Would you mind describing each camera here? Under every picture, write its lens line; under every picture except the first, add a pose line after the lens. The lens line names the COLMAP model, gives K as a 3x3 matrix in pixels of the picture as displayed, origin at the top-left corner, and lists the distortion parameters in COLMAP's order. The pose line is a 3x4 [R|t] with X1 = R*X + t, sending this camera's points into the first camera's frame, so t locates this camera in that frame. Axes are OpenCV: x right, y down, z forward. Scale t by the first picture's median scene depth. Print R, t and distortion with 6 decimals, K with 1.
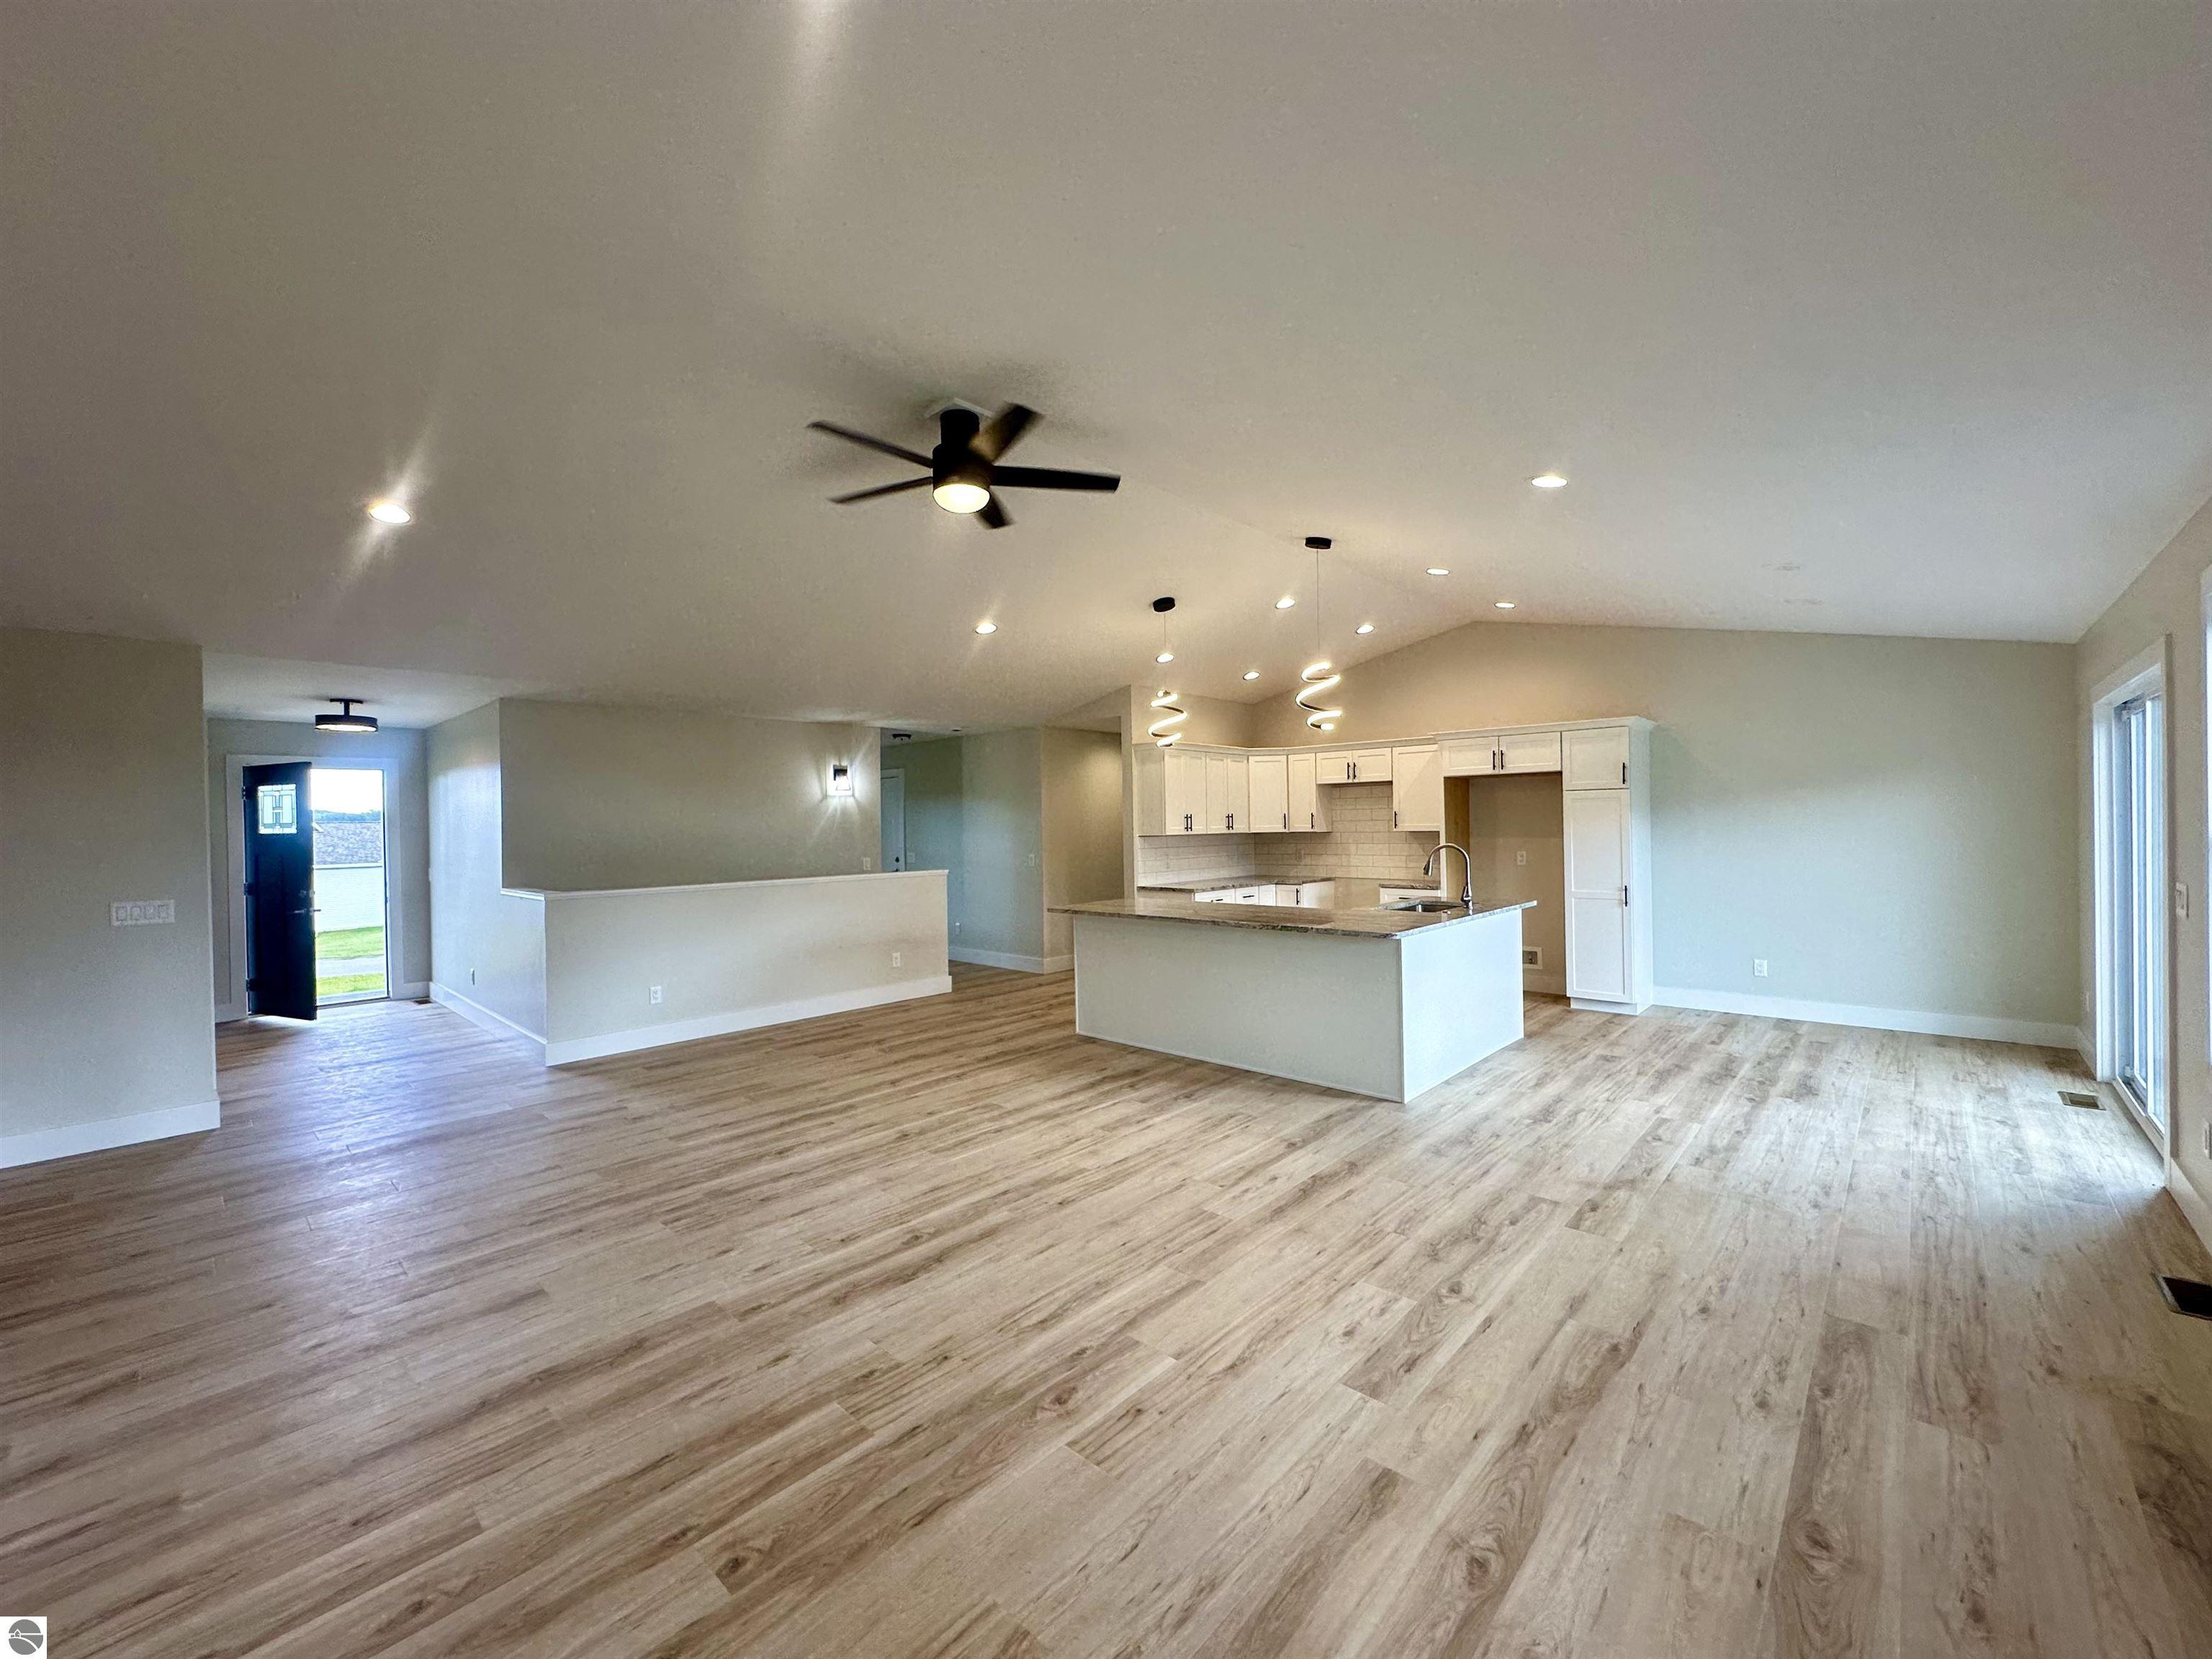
lens RADIAL K [[879.0, 0, 1099.0], [0, 879.0, 827.5], [0, 0, 1]] dist [-0.000728, 0.000002]
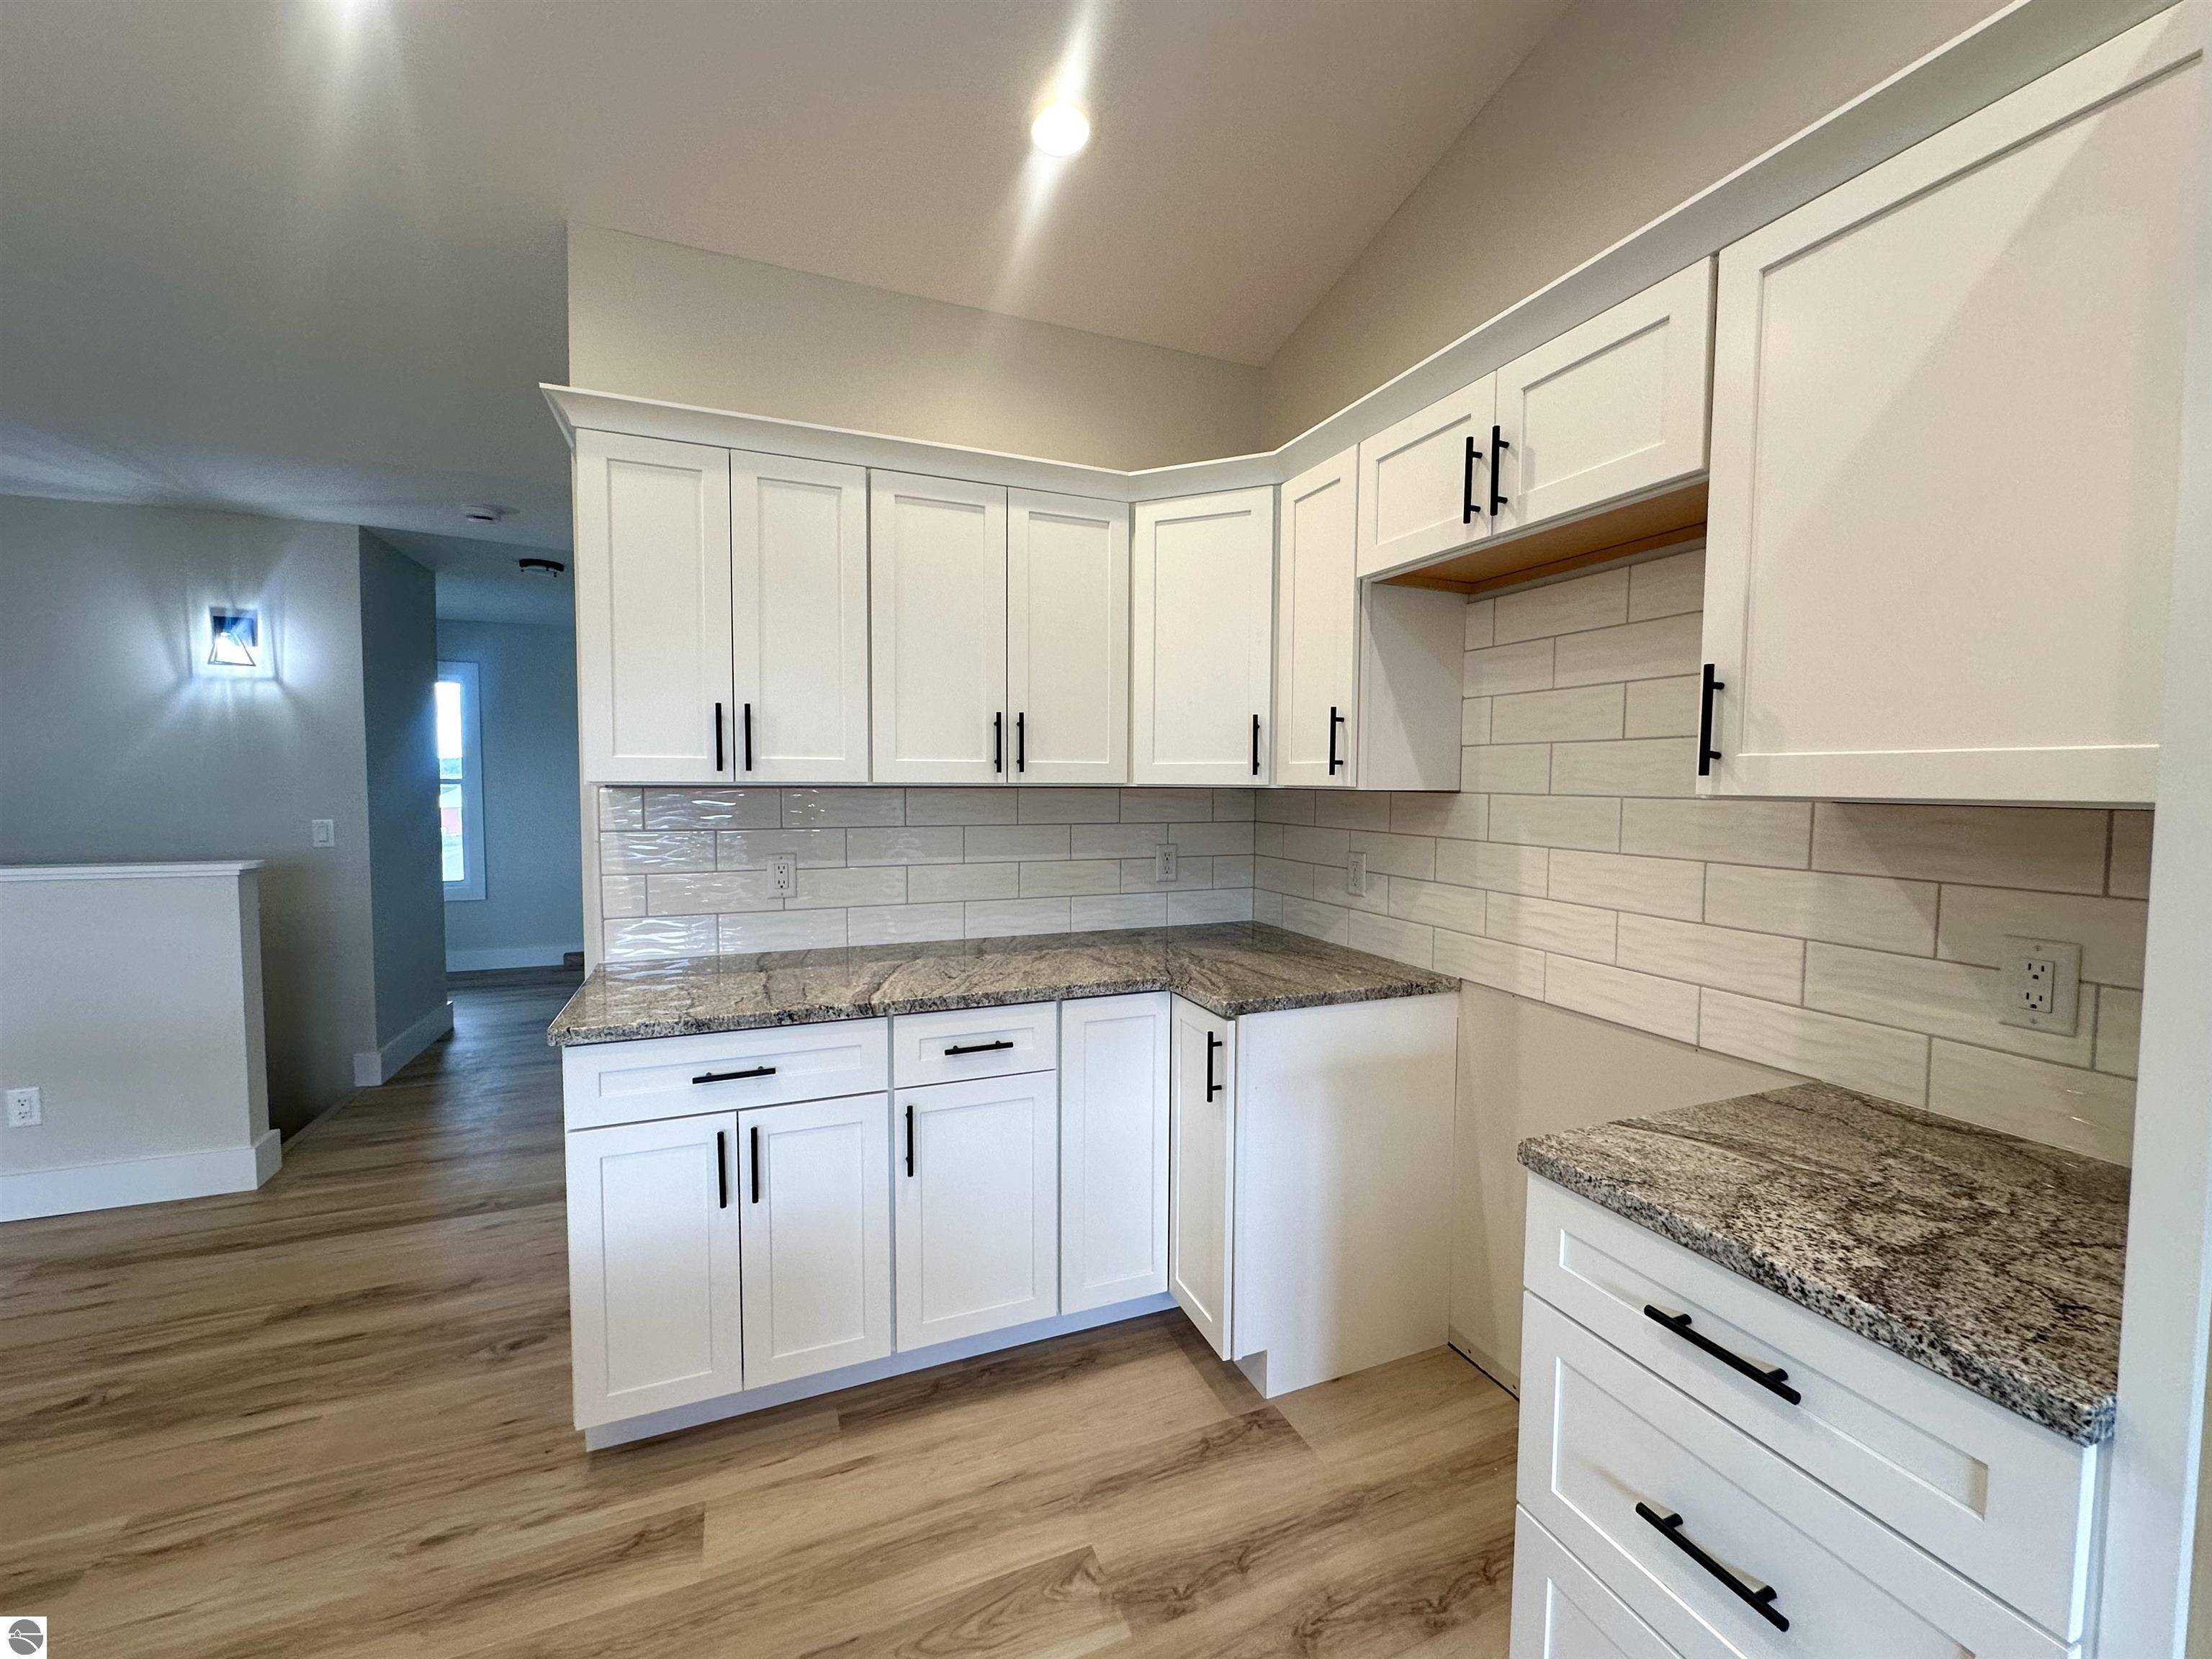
lens RADIAL K [[883.9, 0, 1101.9], [0, 883.9, 825.7], [0, 0, 1]] dist [-0.002388, -0.000141]
pose [[0.909478, 0.044259, -0.413390, 0.415325], [-0.022245, 0.998073, 0.057918, 0.004080], [0.415157, -0.043480, 0.908710, 1.108228]]
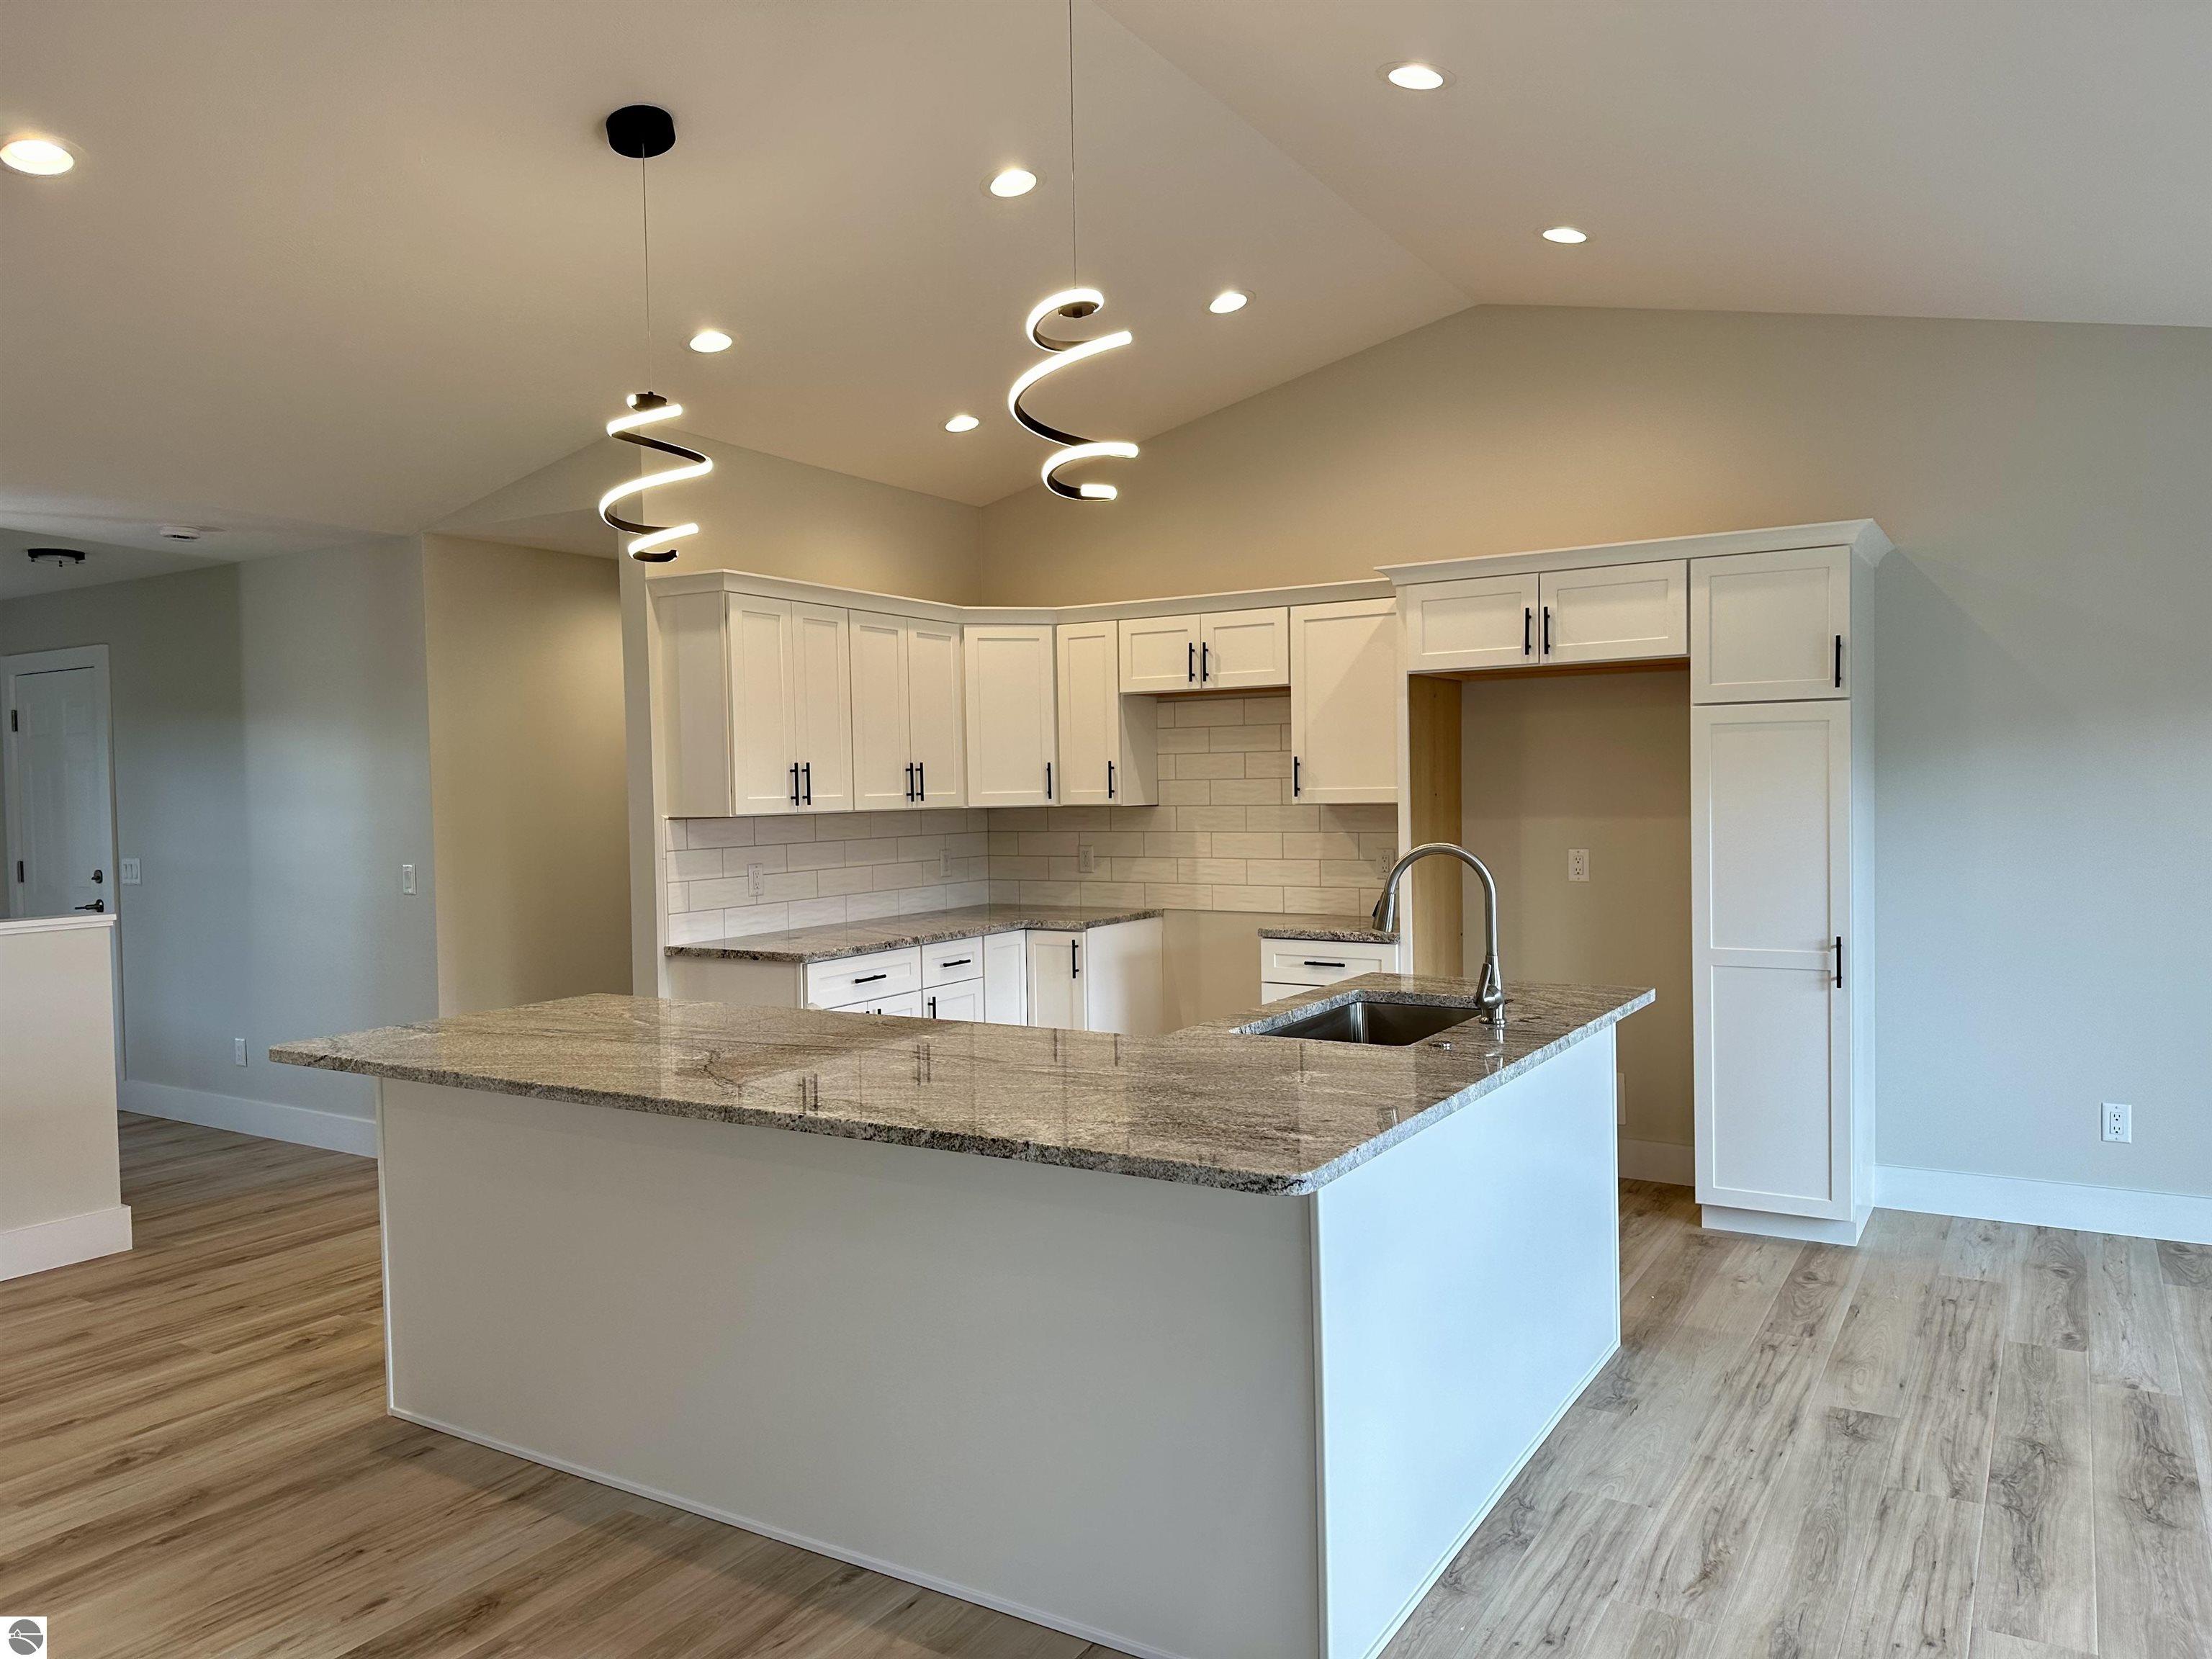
lens RADIAL K [[1532.3, 0, 1109.2], [0, 1532.3, 837.2], [0, 0, 1]] dist [0.095515, -0.109213]
pose [[0.979054, -0.007940, 0.203448, 0.131878], [0.001896, 0.999552, 0.029885, -0.002569], [-0.203594, -0.028873, 0.978630, 0.394586]]
